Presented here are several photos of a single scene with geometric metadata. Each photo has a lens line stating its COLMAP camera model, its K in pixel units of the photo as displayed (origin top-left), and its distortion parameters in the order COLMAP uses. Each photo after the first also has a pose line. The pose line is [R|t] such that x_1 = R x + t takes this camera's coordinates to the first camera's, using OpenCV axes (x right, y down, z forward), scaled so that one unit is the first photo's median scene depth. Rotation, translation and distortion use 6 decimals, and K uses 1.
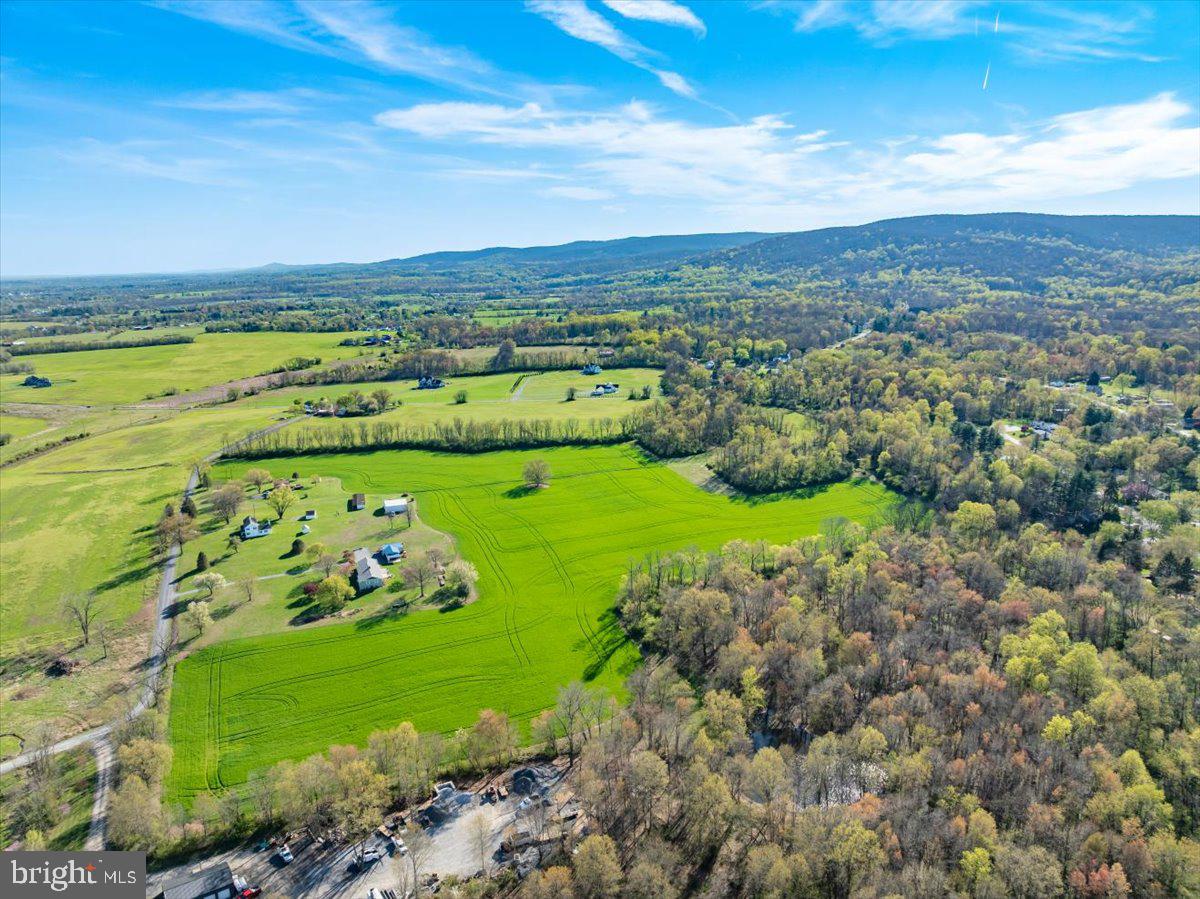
lens RADIAL K [[848.8, 0, 602.2], [0, 848.8, 448.0], [0, 0, 1]] dist [-0.043172, 0.012691]
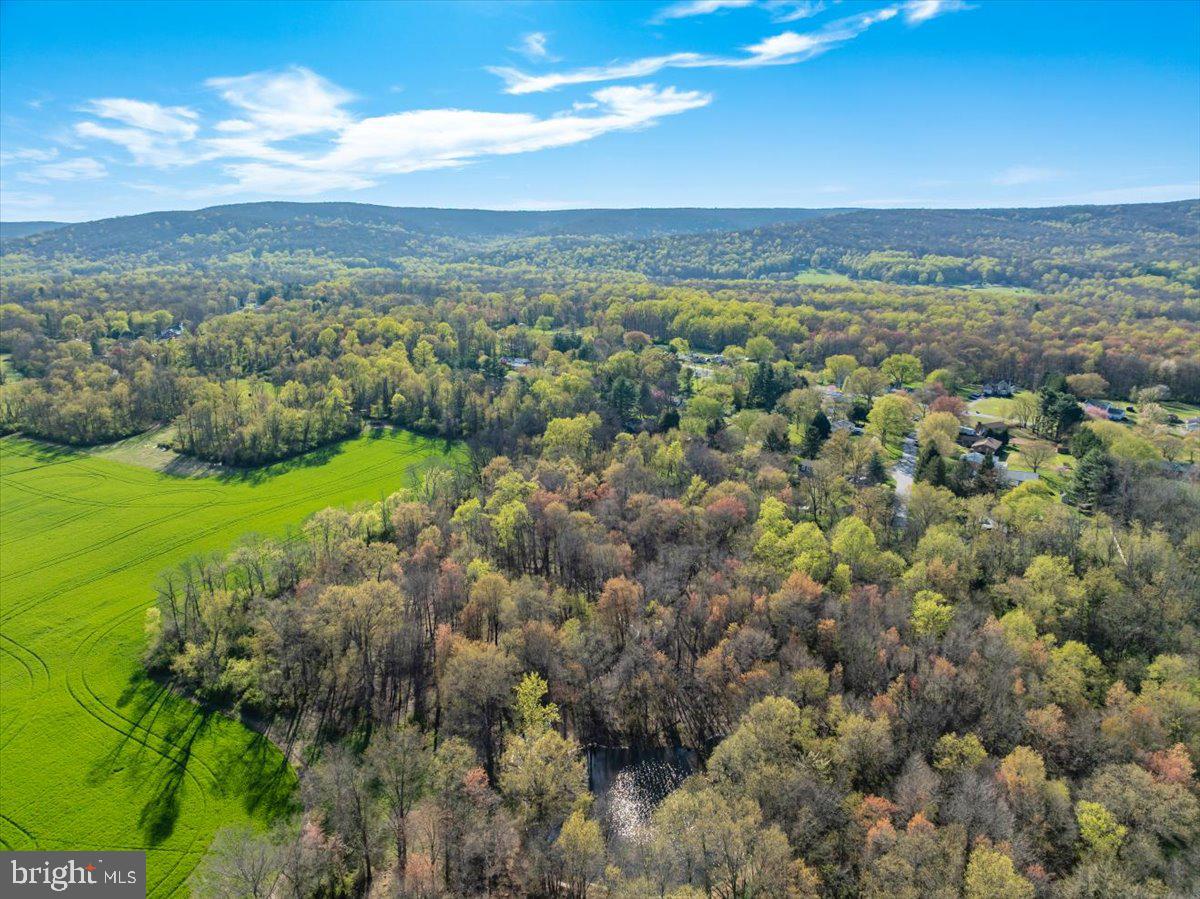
lens RADIAL K [[848.8, 0, 605.6], [0, 848.8, 452.9], [0, 0, 1]] dist [-0.043172, 0.012691]
pose [[0.730492, -0.149437, 0.666370, -0.037174], [0.145397, 0.987426, 0.062047, 0.019929], [-0.667264, 0.051564, 0.743035, 0.132242]]
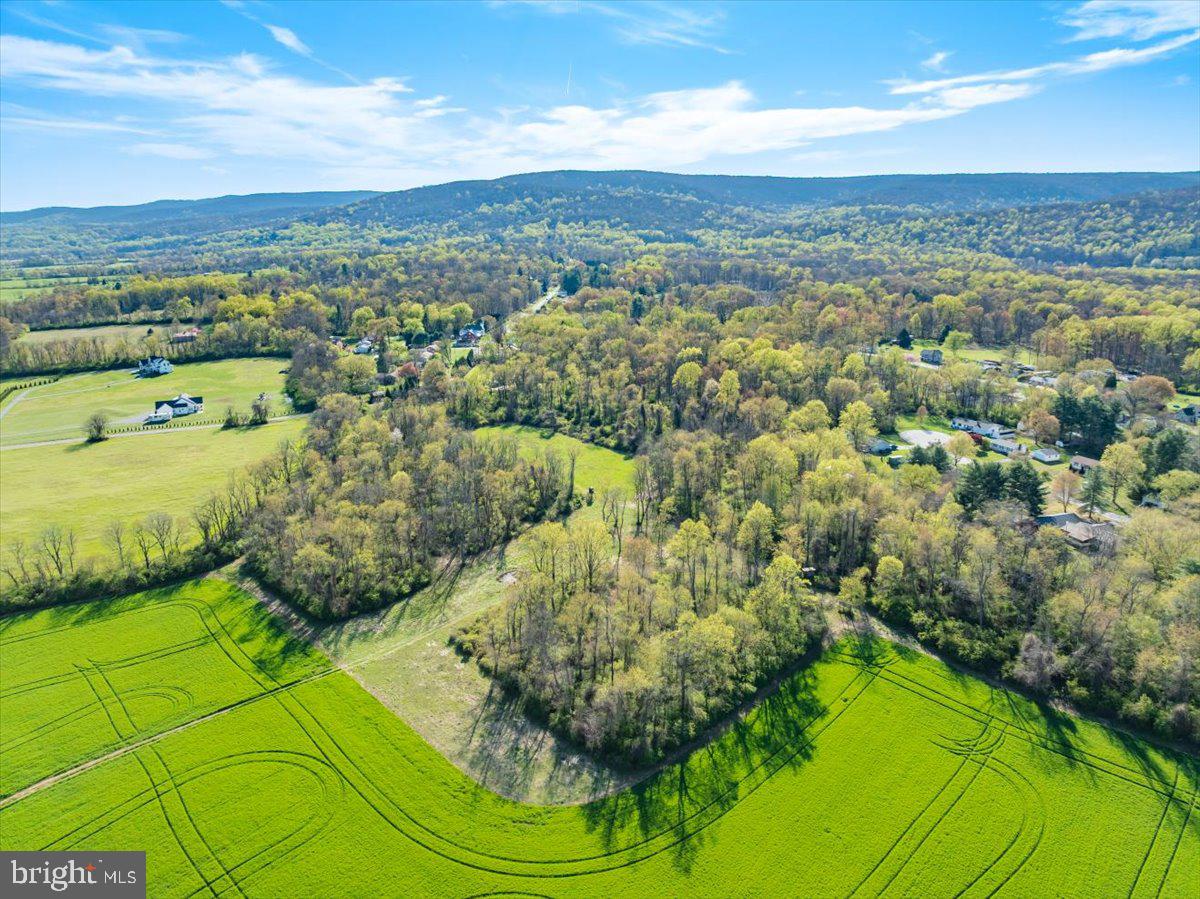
lens RADIAL K [[848.8, 0, 596.8], [0, 848.8, 453.8], [0, 0, 1]] dist [-0.043172, 0.012691]
pose [[0.908615, -0.103787, 0.404532, 0.022005], [0.085634, 0.994348, 0.062768, -0.042539], [-0.408760, -0.022390, 0.912367, 0.348972]]
